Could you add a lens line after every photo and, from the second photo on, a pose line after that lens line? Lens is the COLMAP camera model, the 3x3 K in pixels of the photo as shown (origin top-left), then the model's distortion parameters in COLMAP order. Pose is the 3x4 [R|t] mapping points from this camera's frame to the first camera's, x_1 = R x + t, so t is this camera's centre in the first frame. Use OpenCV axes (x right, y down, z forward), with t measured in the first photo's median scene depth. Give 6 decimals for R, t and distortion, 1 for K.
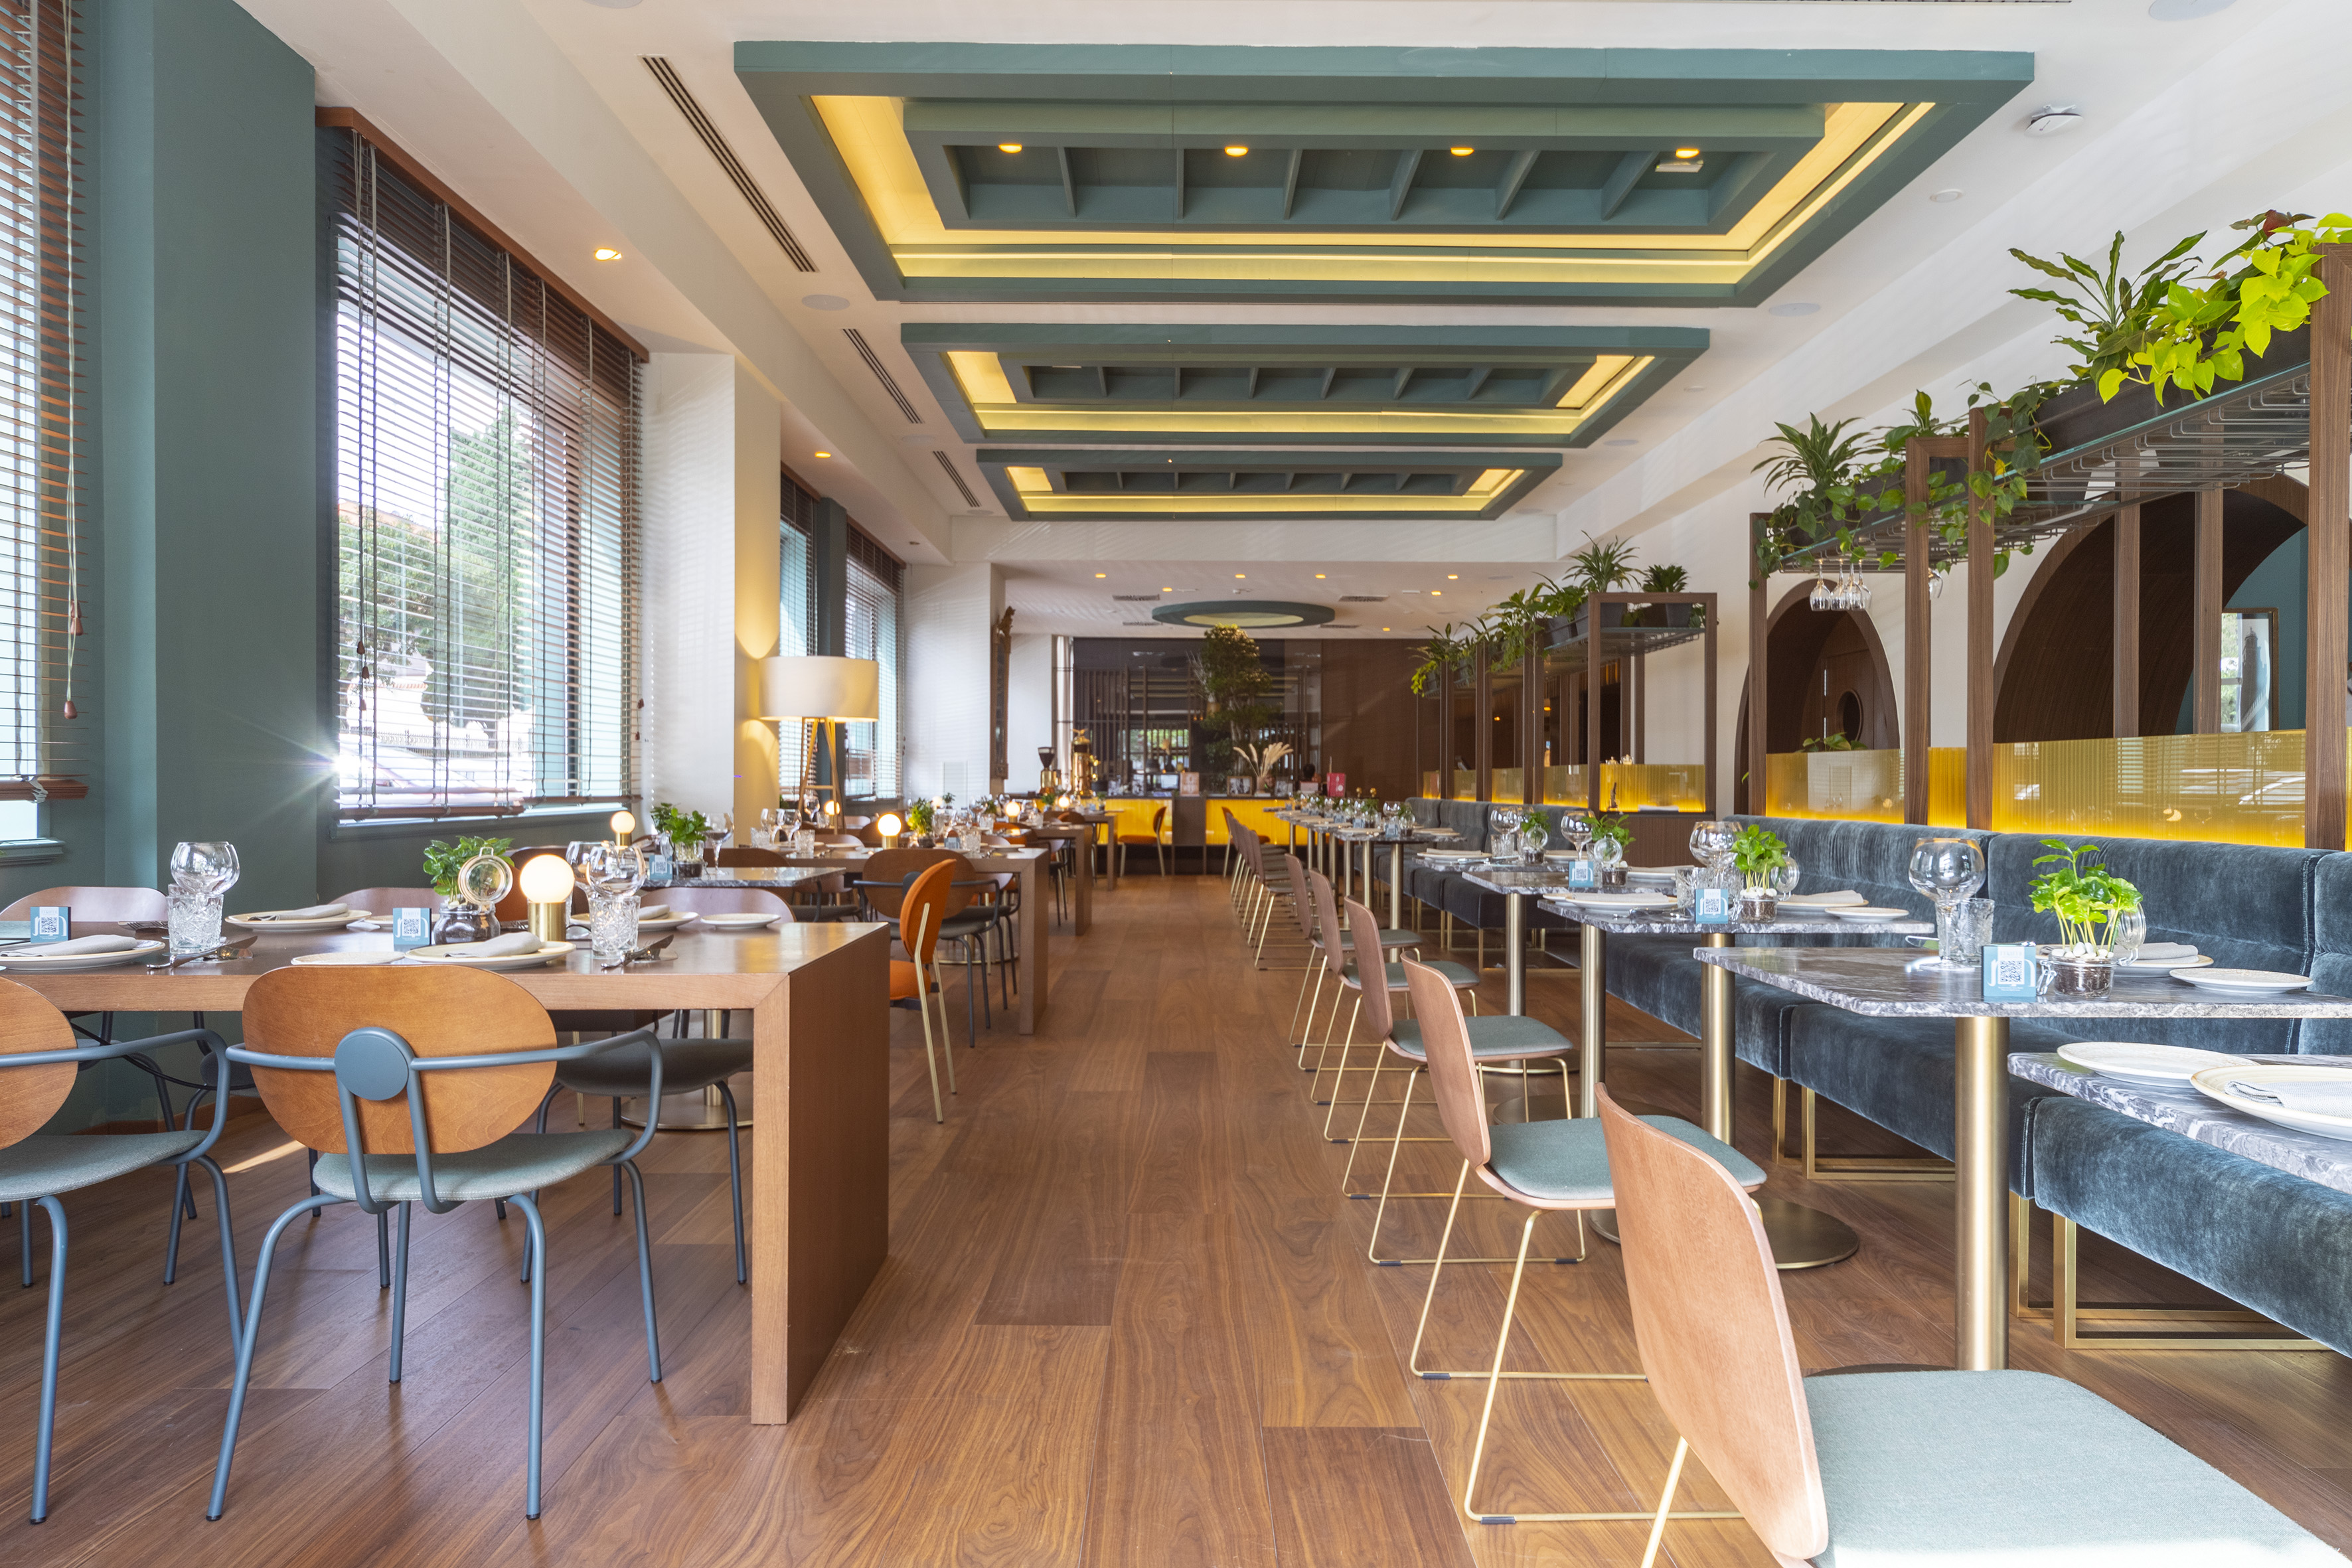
lens RADIAL K [[1582.5, 0, 1176.0], [0, 1582.5, 784.0], [0, 0, 1]] dist [0.004205, 0.002011]
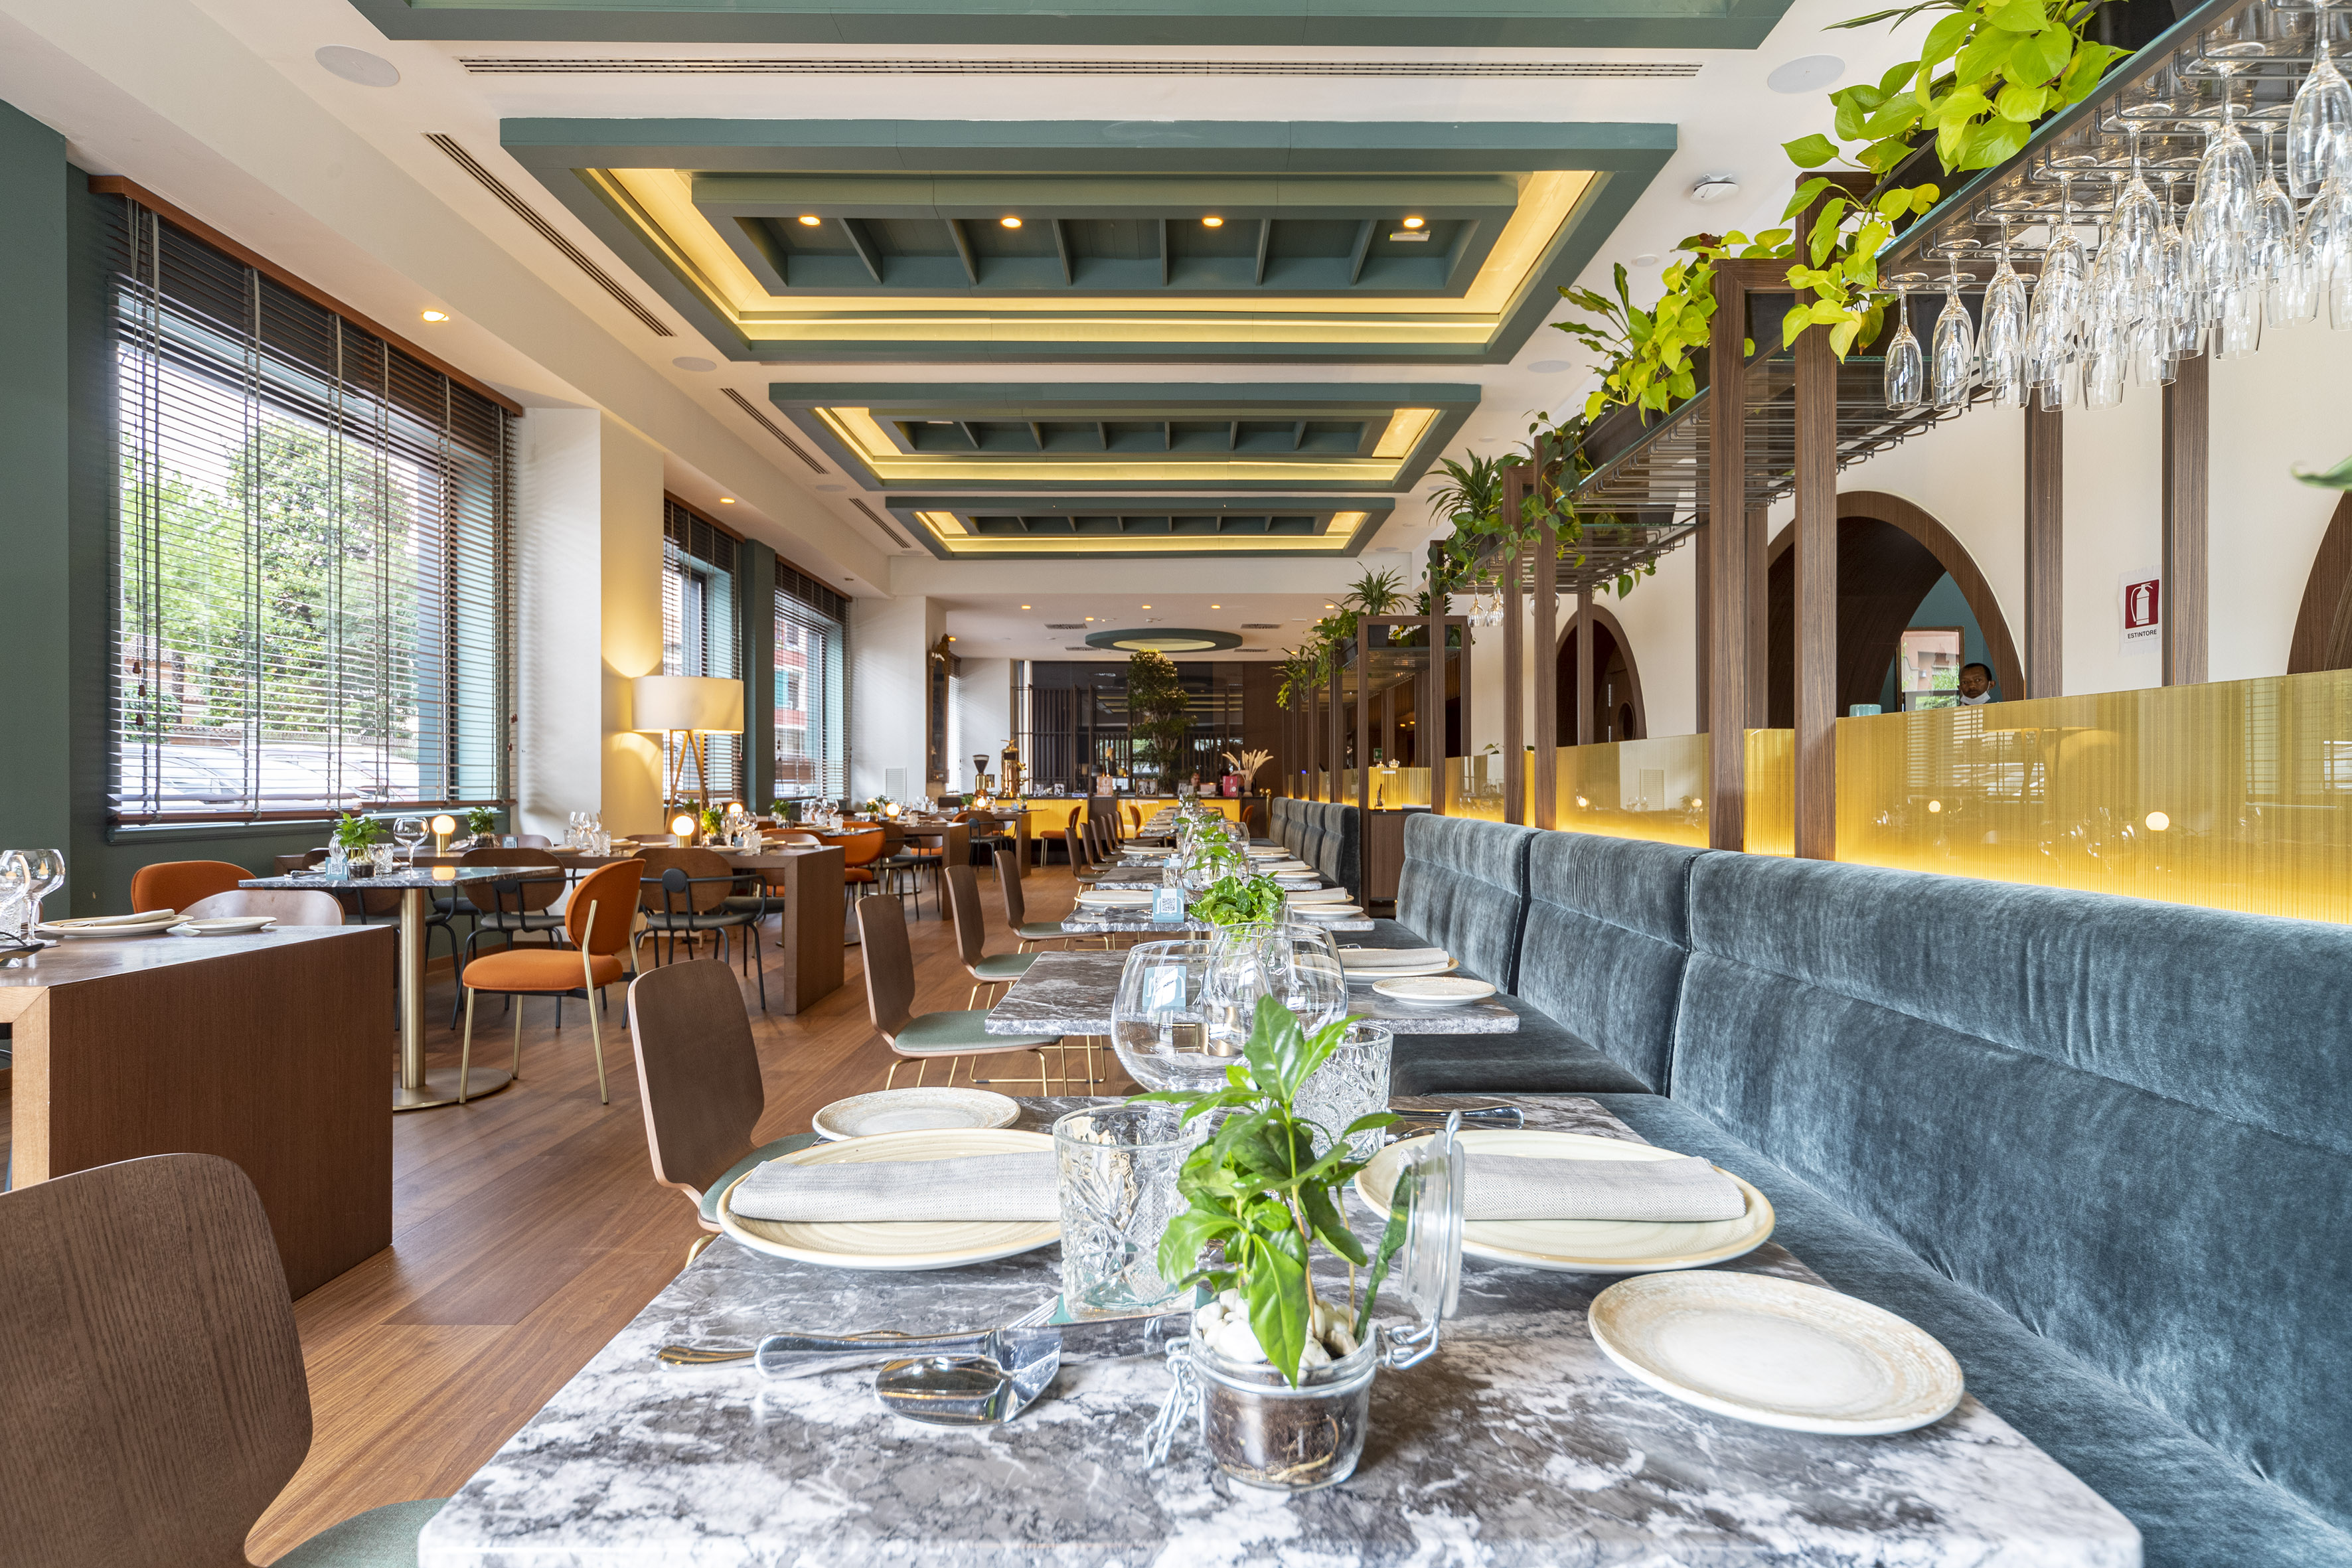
lens RADIAL K [[1330.4, 0, 1176.0], [0, 1330.4, 784.0], [0, 0, 1]] dist [0.006845, -0.000188]
pose [[0.999983, -0.005787, 0.000715, 0.129027], [0.005788, 0.999983, -0.000943, -0.000551], [-0.000710, 0.000948, 0.999999, 0.047701]]
